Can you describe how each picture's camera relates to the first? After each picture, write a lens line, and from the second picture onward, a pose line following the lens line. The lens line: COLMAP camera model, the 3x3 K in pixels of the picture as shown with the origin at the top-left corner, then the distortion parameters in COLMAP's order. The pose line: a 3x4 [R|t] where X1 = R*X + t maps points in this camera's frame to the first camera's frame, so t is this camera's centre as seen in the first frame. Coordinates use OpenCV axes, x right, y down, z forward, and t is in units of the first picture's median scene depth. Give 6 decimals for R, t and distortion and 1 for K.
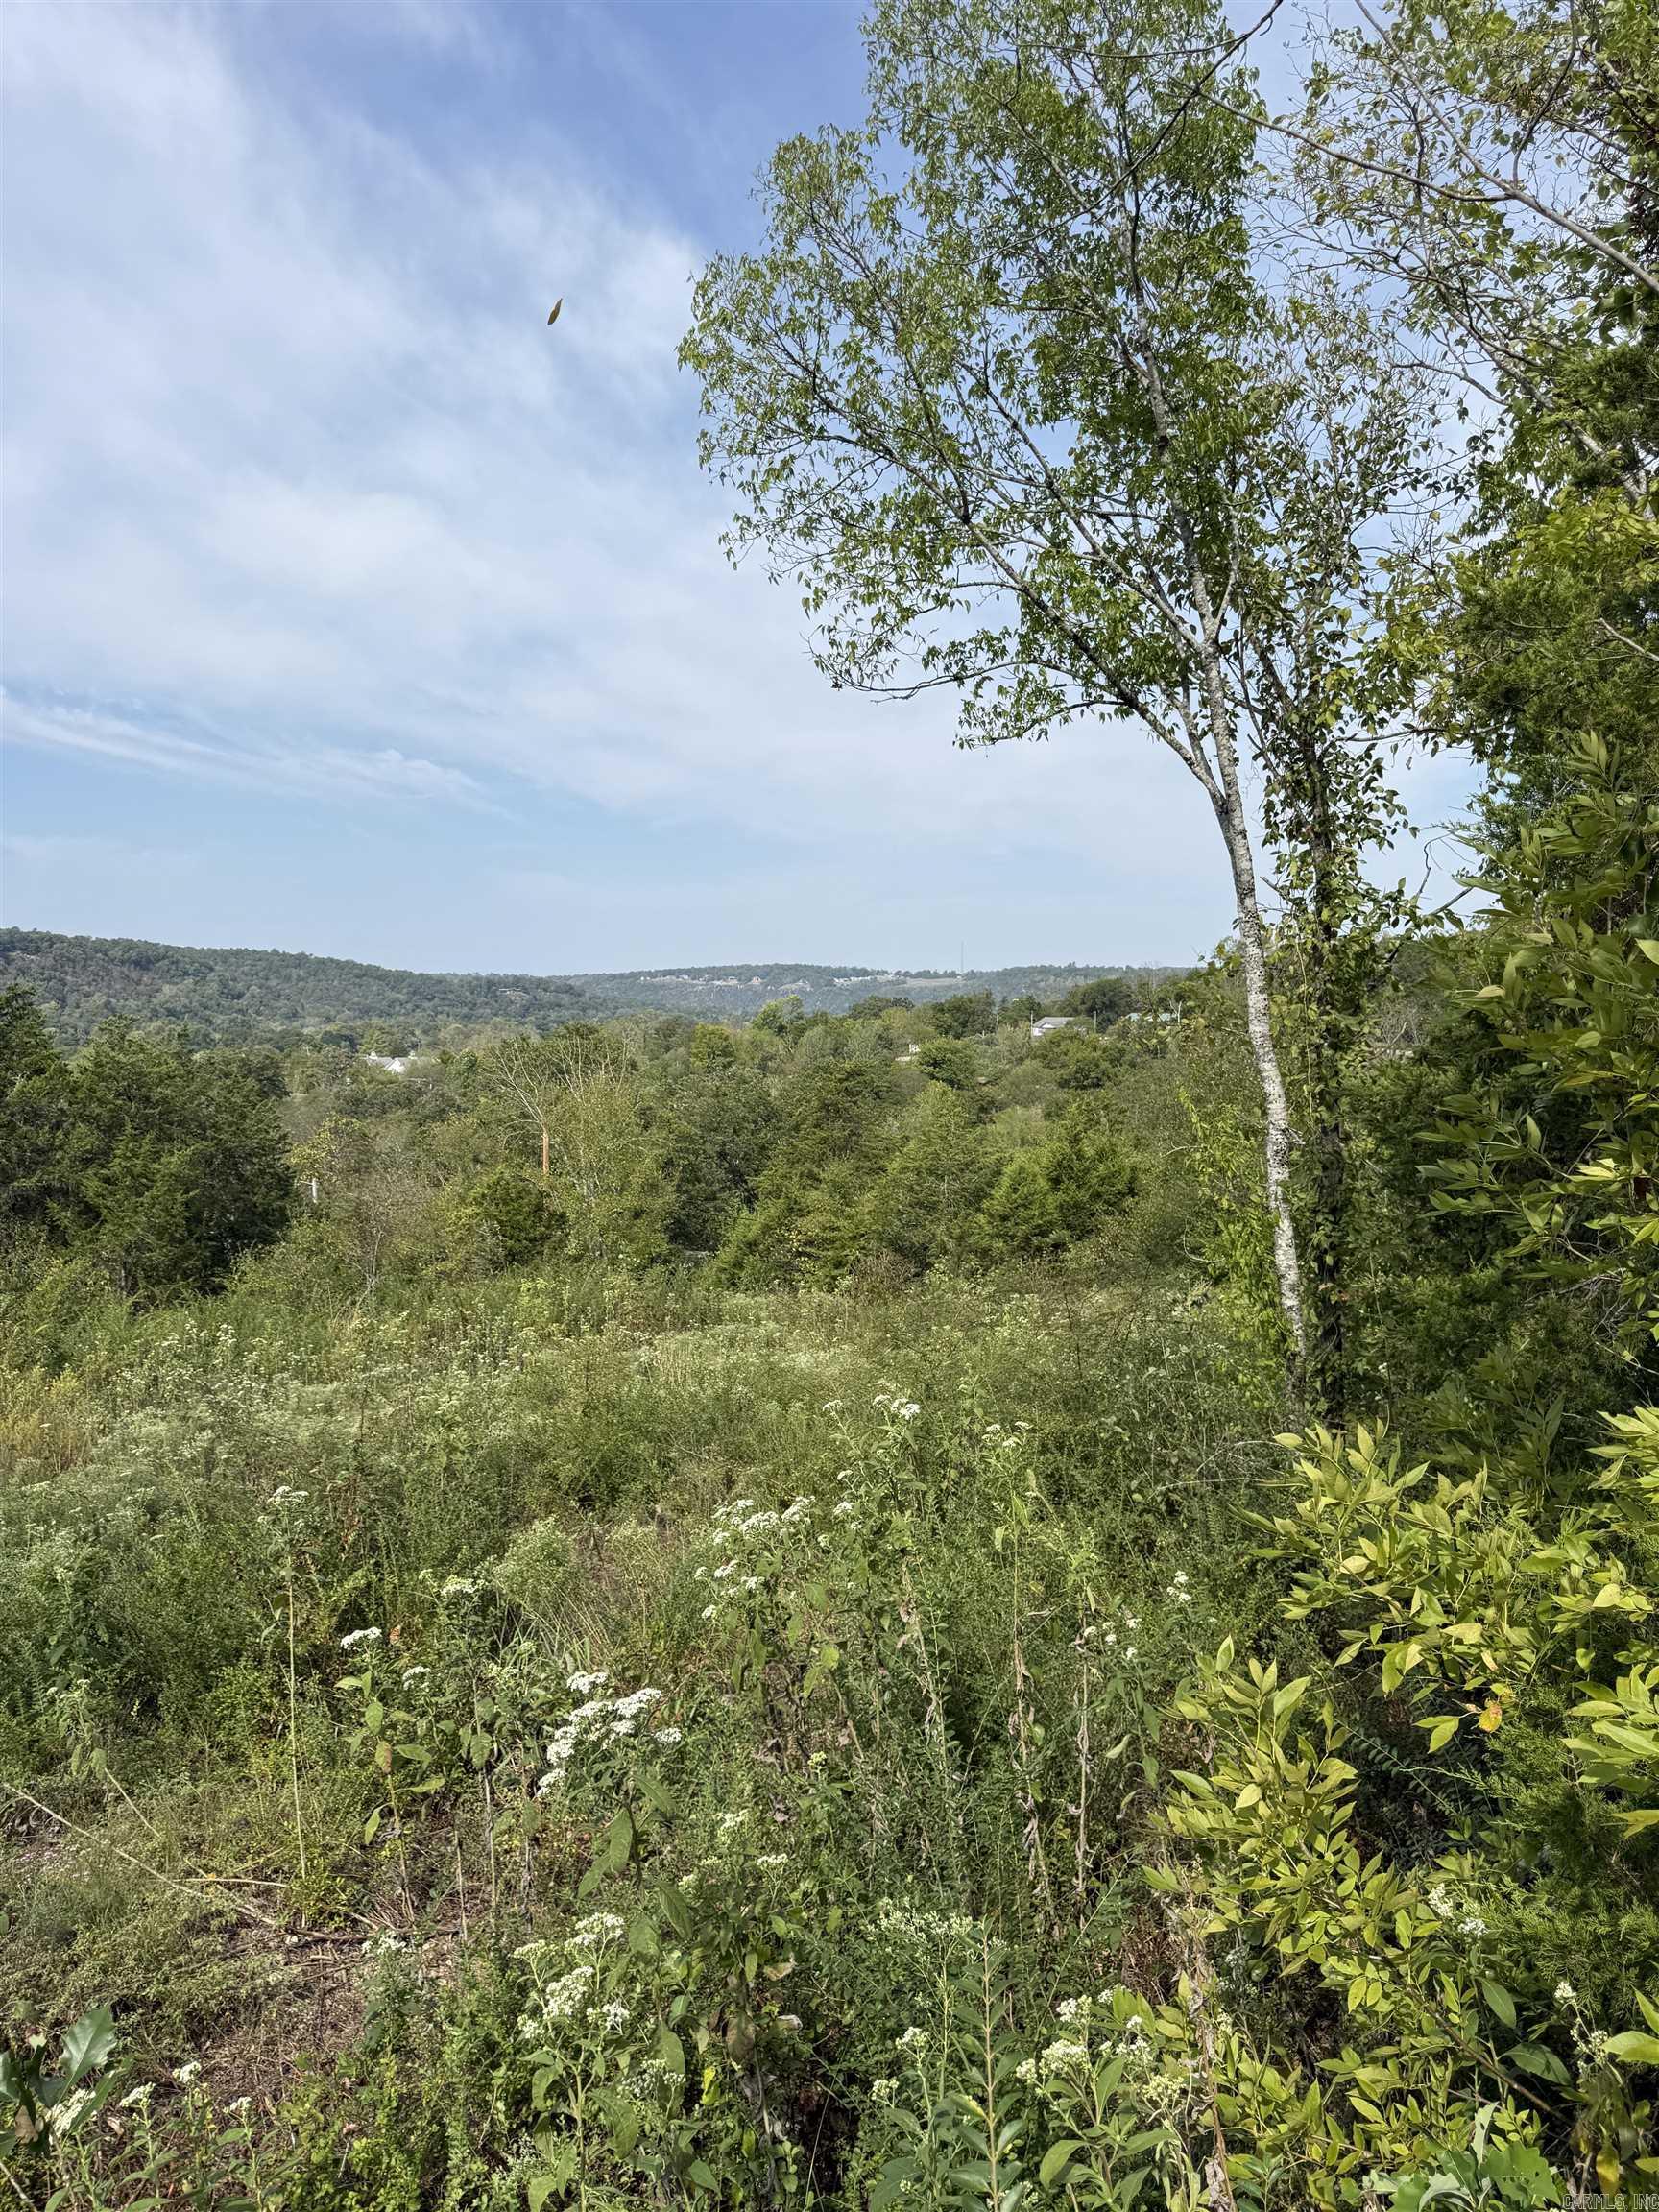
lens RADIAL K [[1675.2, 0, 781.7], [0, 1675.2, 1106.2], [0, 0, 1]] dist [0.040823, -0.009105]
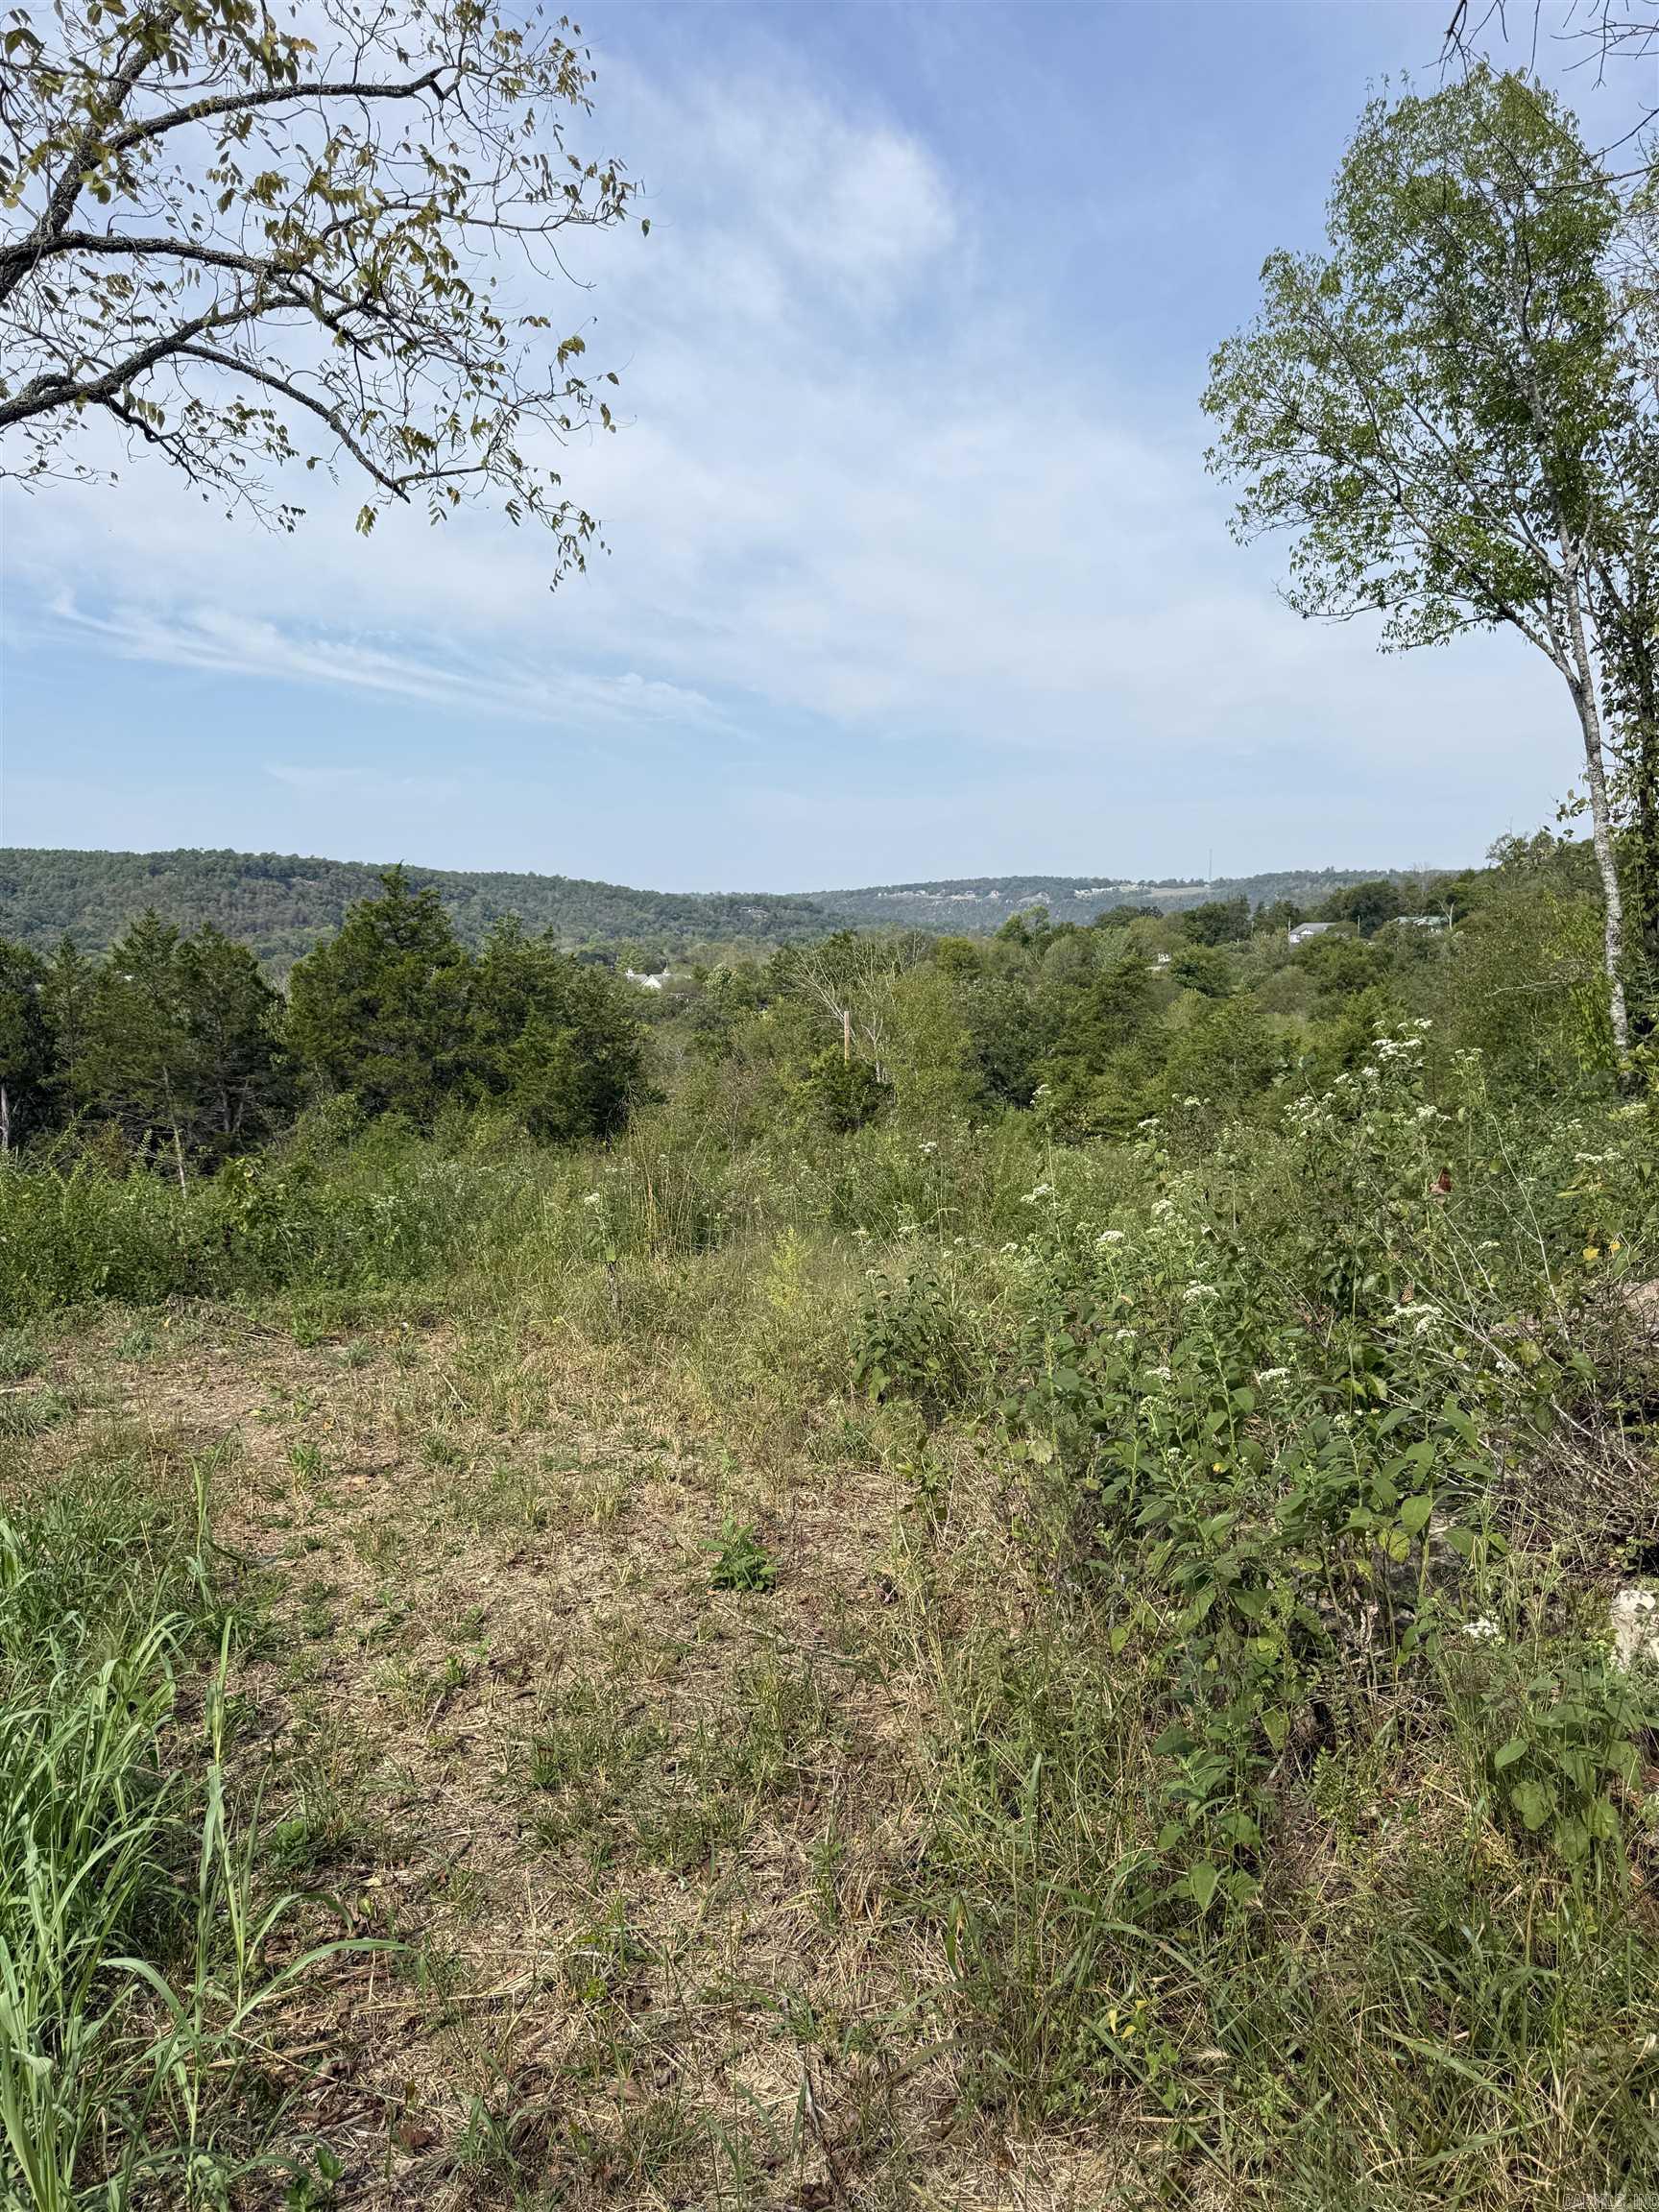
lens RADIAL K [[1675.2, 0, 791.7], [0, 1675.2, 1104.1], [0, 0, 1]] dist [0.040823, -0.009105]
pose [[0.990913, -0.000994, -0.134503, -0.151755], [0.007492, 0.998828, 0.047814, 0.073509], [0.134298, -0.048387, 0.989759, -0.386486]]
